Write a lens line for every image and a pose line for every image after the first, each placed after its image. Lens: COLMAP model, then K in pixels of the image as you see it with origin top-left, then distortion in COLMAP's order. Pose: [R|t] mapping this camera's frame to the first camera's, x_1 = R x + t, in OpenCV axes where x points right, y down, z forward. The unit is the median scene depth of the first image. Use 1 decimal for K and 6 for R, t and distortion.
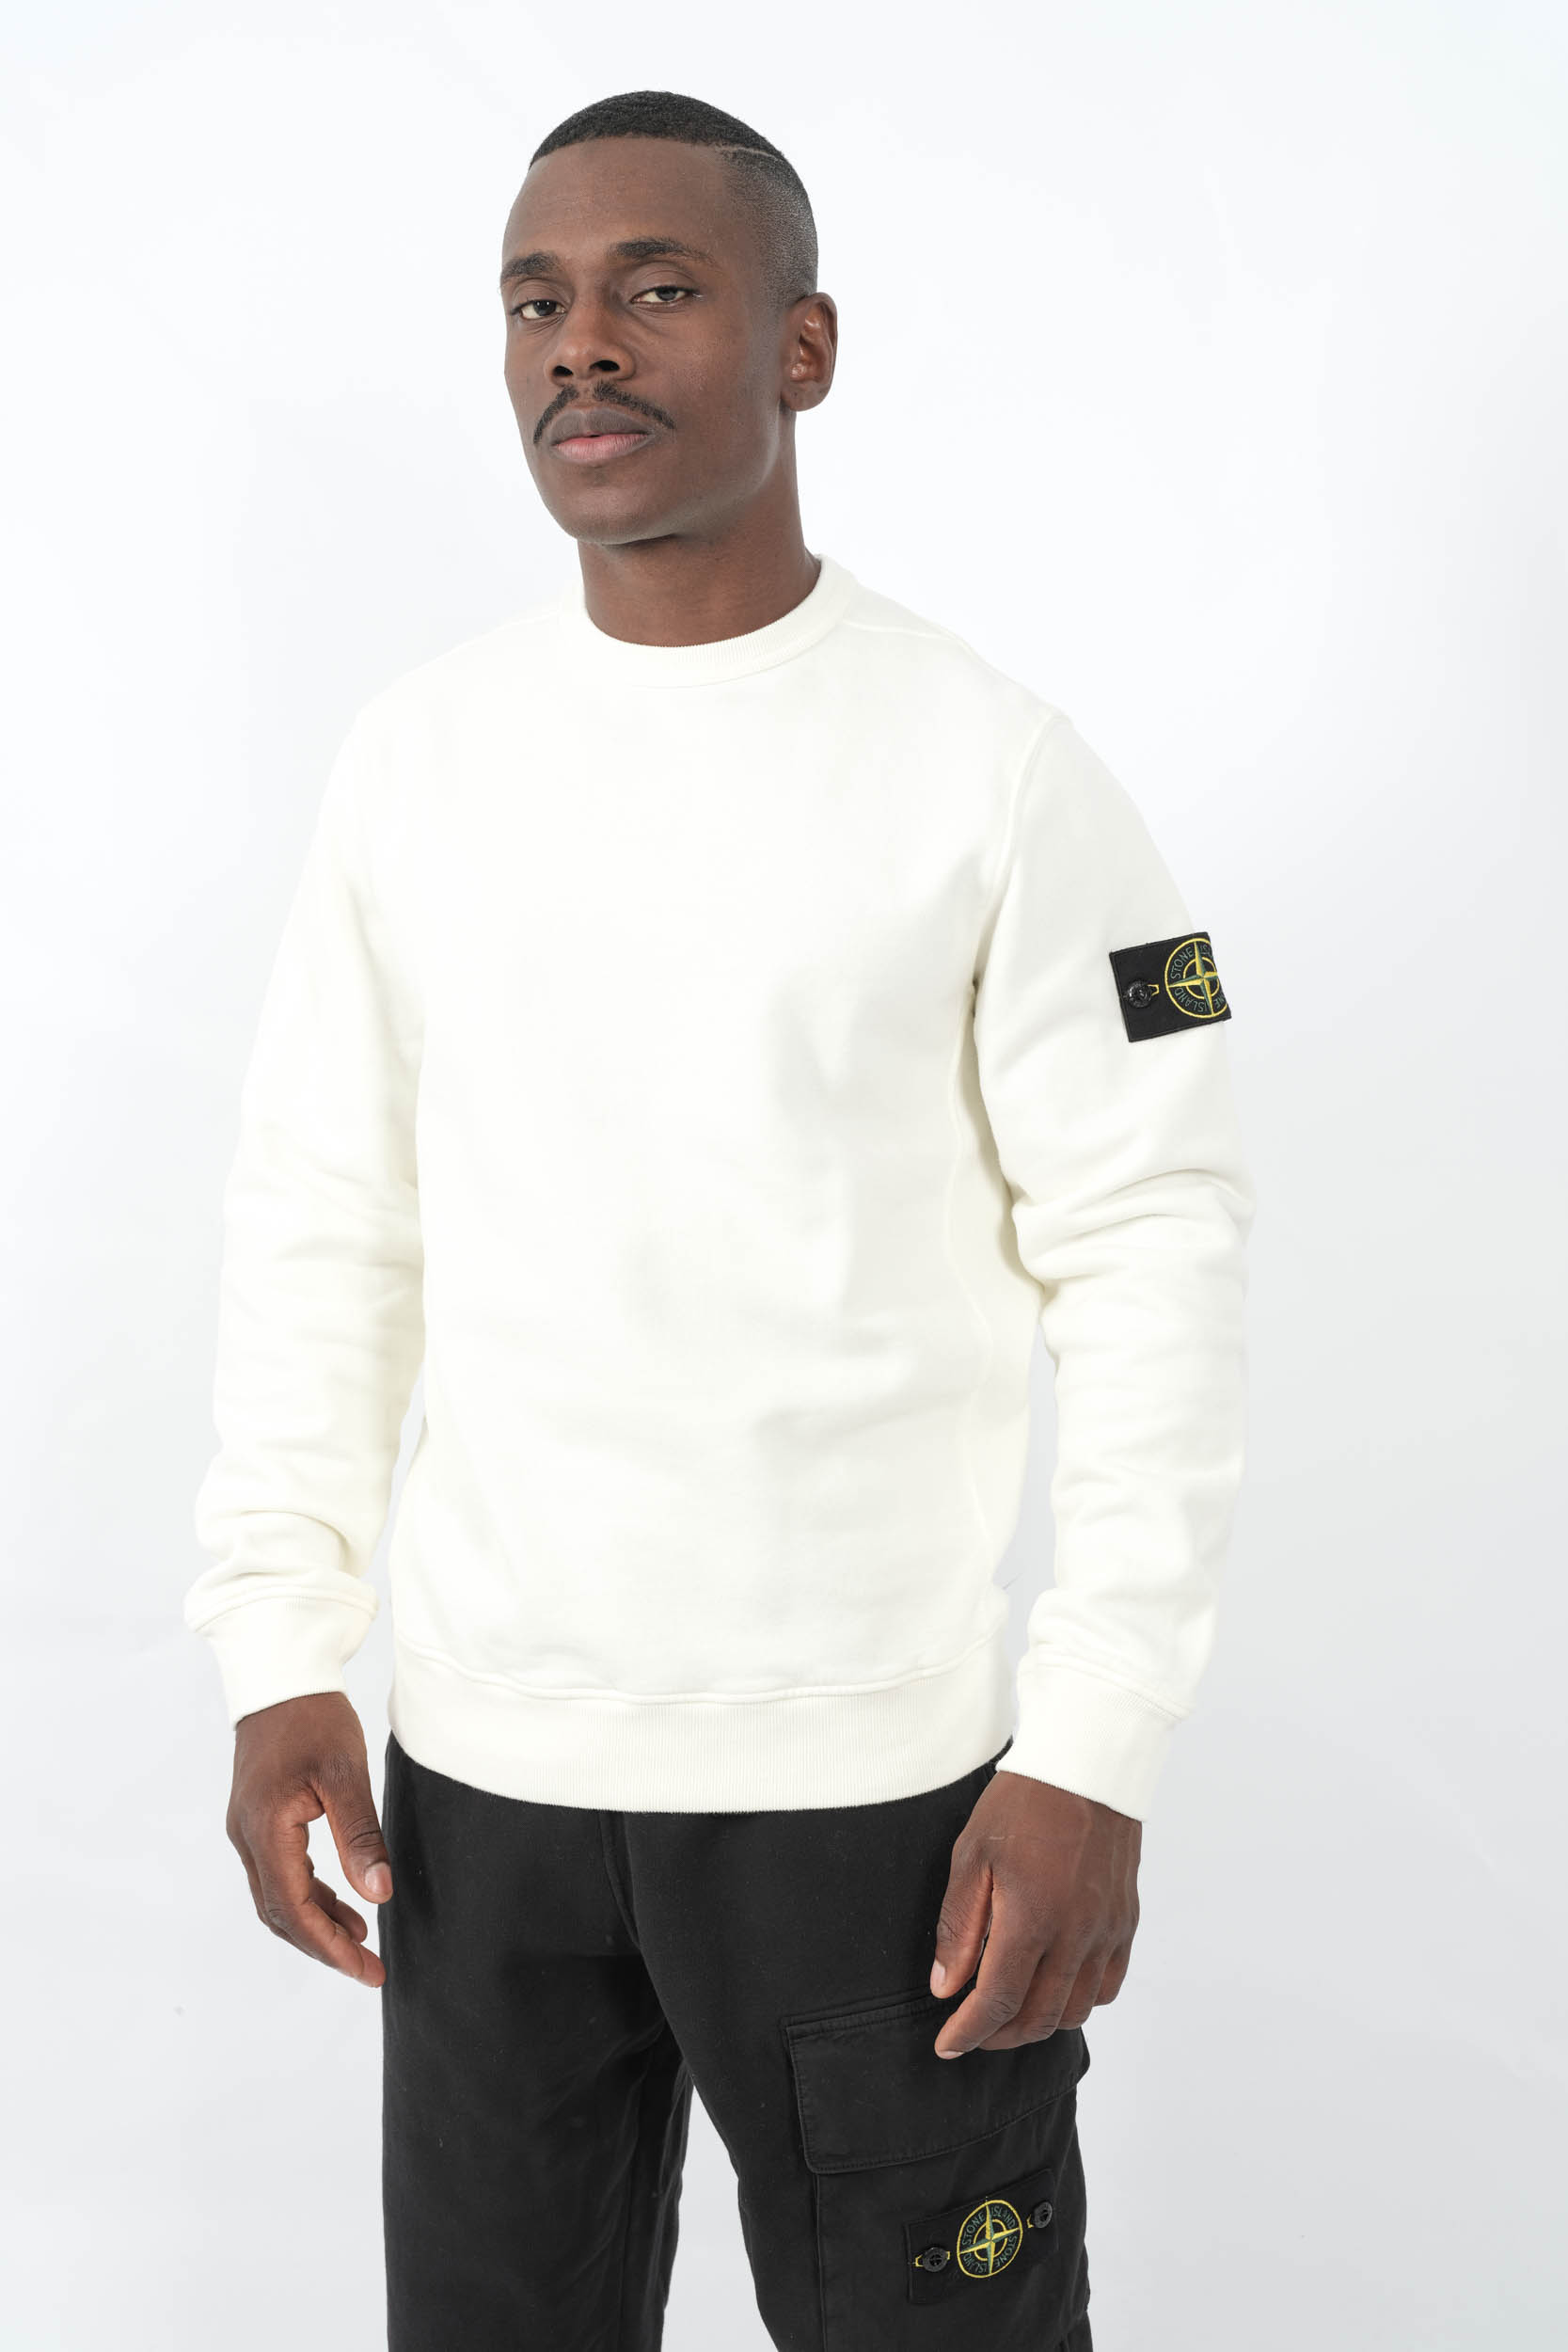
lens RADIAL K [[3223.8, 0, 784.0], [0, 3223.8, 1176.0], [0, 0, 1]] dist [0.005621, 0.001805]
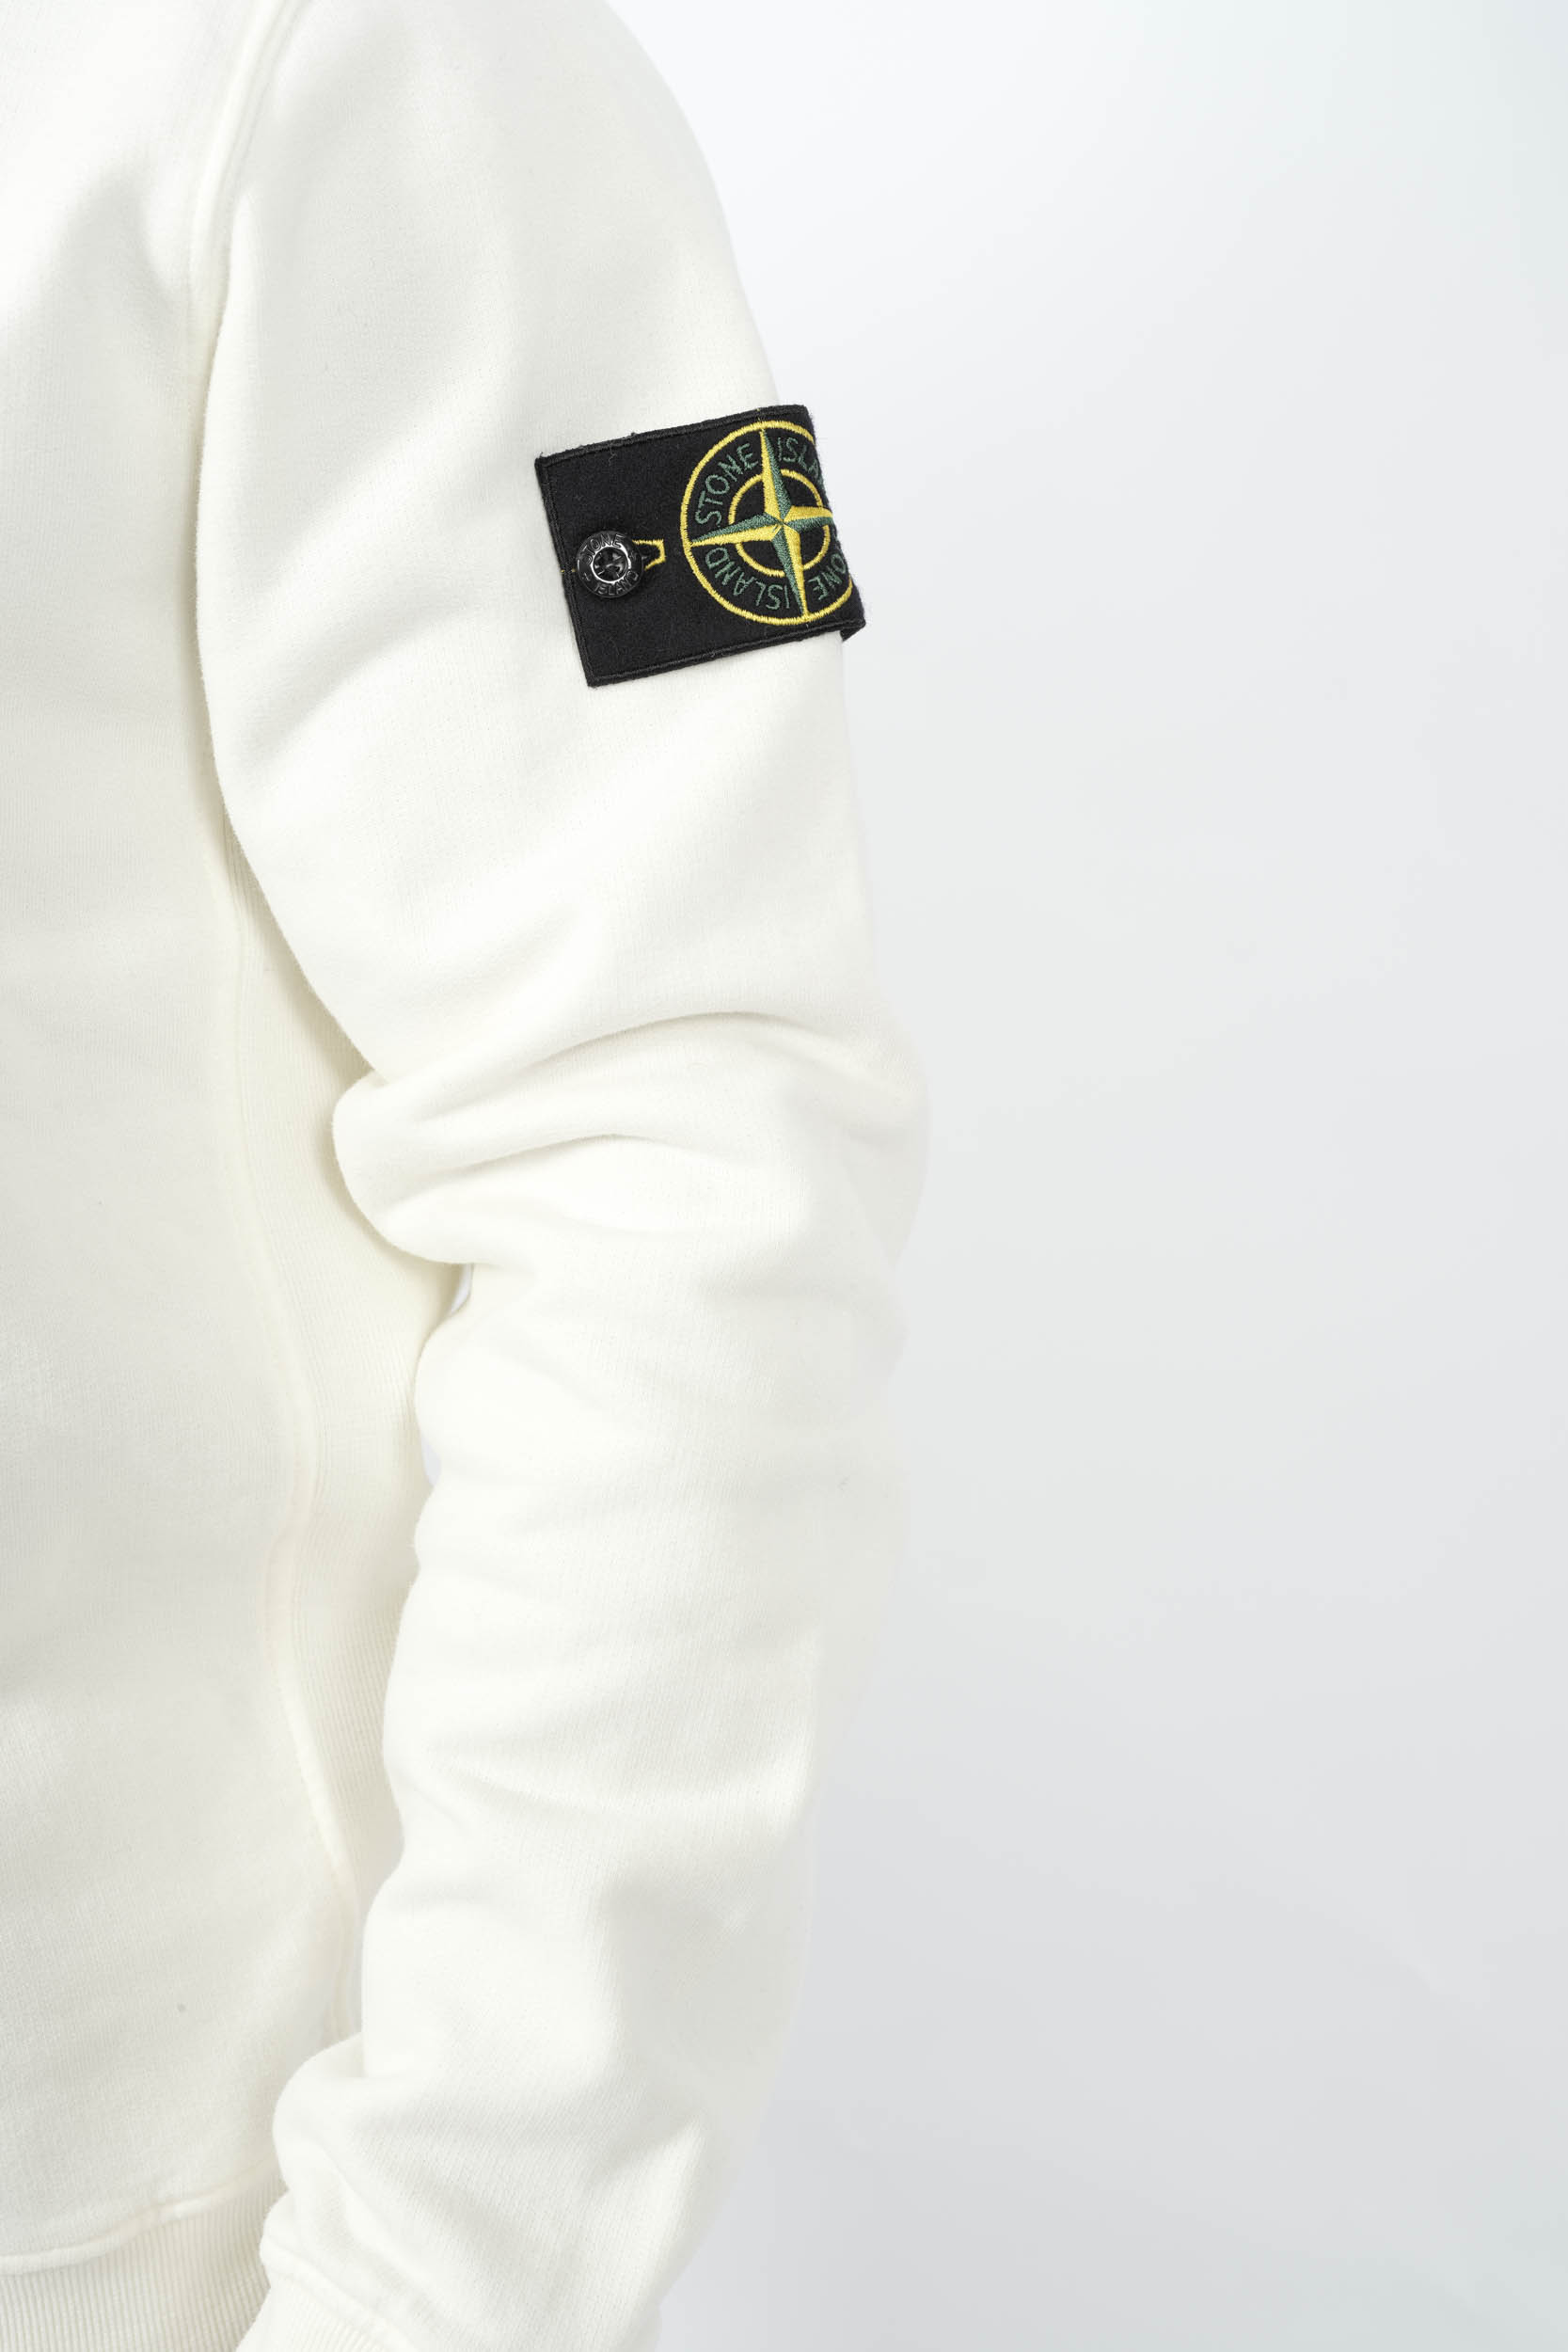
lens RADIAL K [[3223.8, 0, 784.0], [0, 3223.8, 1176.0], [0, 0, 1]] dist [0.005621, 0.001805]
pose [[0.988744, 0.024835, -0.147541, 0.191275], [-0.007216, 0.992895, 0.118778, -0.029040], [0.149443, -0.116376, 0.981898, 0.606209]]
